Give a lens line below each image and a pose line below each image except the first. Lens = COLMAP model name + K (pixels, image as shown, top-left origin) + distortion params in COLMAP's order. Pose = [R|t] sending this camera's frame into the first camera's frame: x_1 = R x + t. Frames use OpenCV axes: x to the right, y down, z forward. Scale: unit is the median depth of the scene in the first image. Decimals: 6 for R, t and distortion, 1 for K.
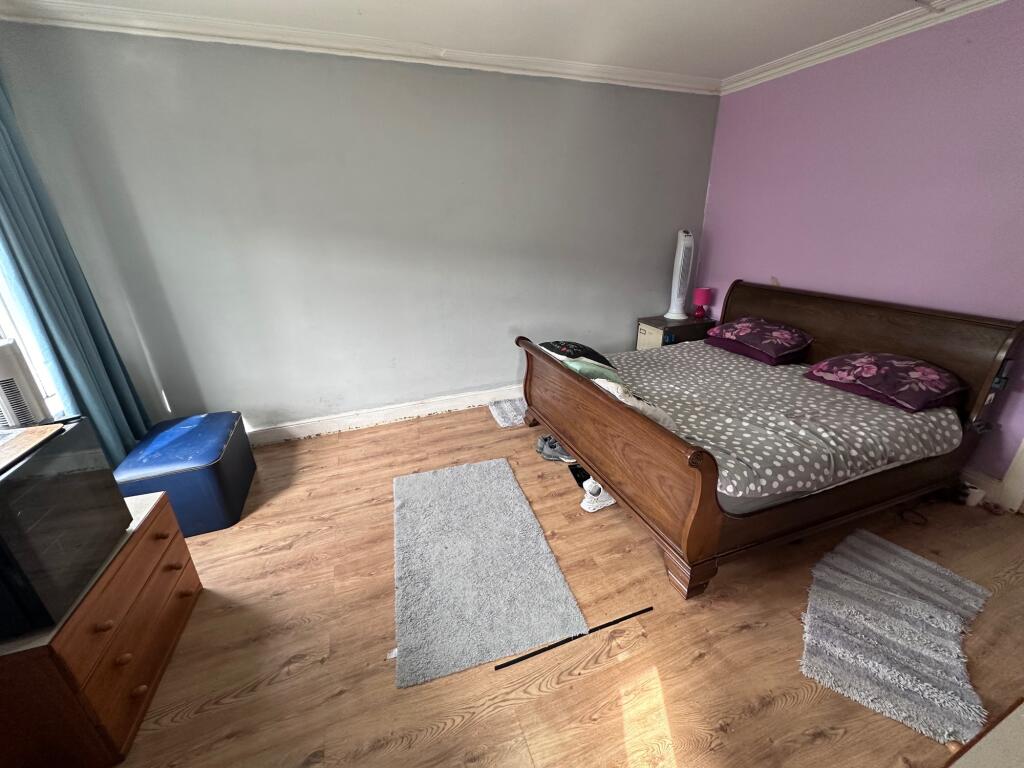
lens RADIAL K [[408.3, 0, 510.7], [0, 408.3, 380.5], [0, 0, 1]] dist [-0.001642, 0.000343]
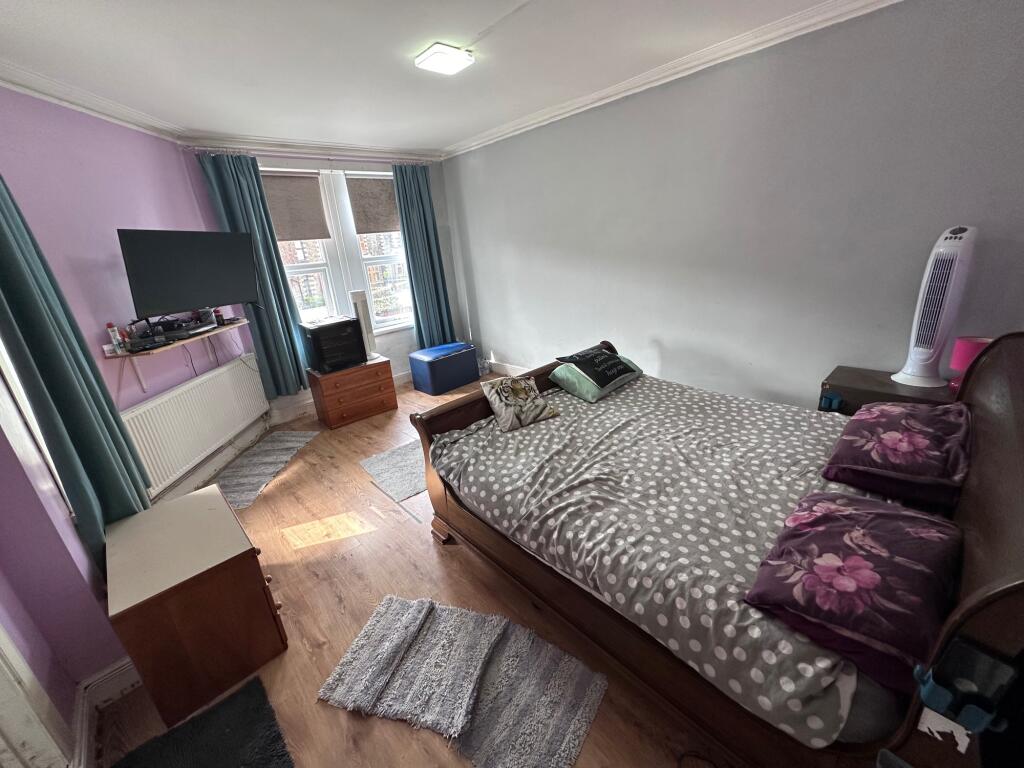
lens RADIAL K [[408.3, 0, 510.7], [0, 408.3, 380.5], [0, 0, 1]] dist [-0.001642, 0.000343]
pose [[0.384602, 0.287492, -0.877172, 1.068951], [-0.263635, 0.944894, 0.194095, -0.181606], [0.884634, 0.156604, 0.439201, 0.392976]]
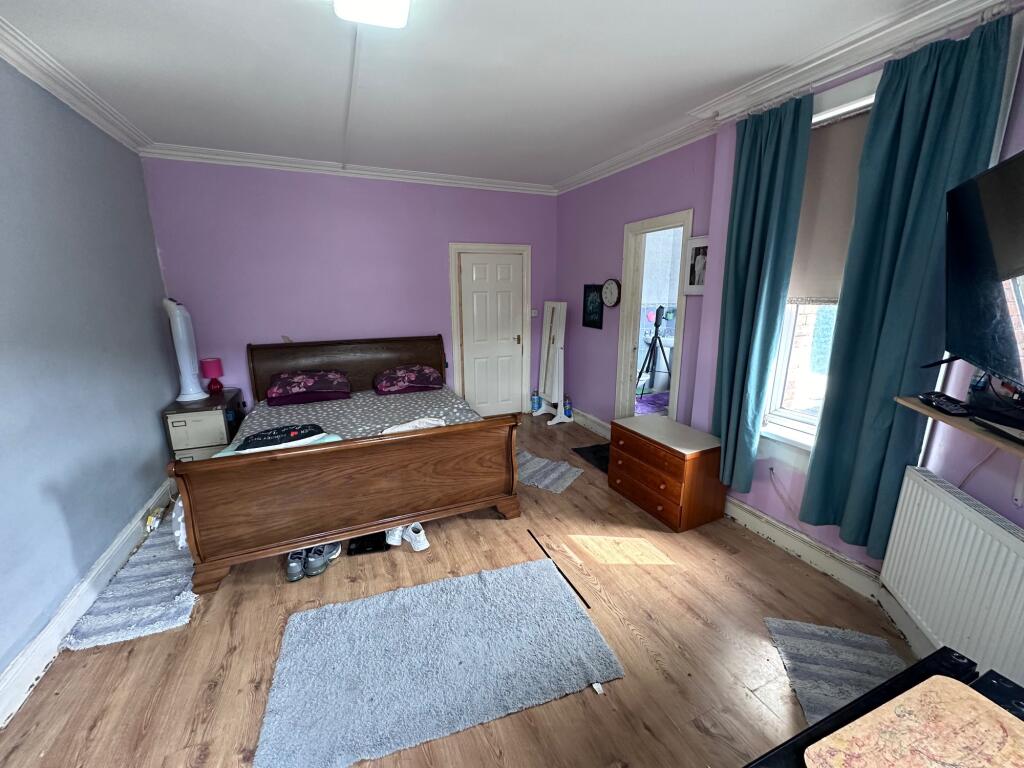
lens RADIAL K [[408.3, 0, 510.7], [0, 408.3, 380.5], [0, 0, 1]] dist [-0.001642, 0.000343]
pose [[-0.050586, -0.204671, 0.977523, -0.681284], [0.370060, 0.905264, 0.208692, -0.187069], [-0.927630, 0.372299, 0.029946, 0.548471]]
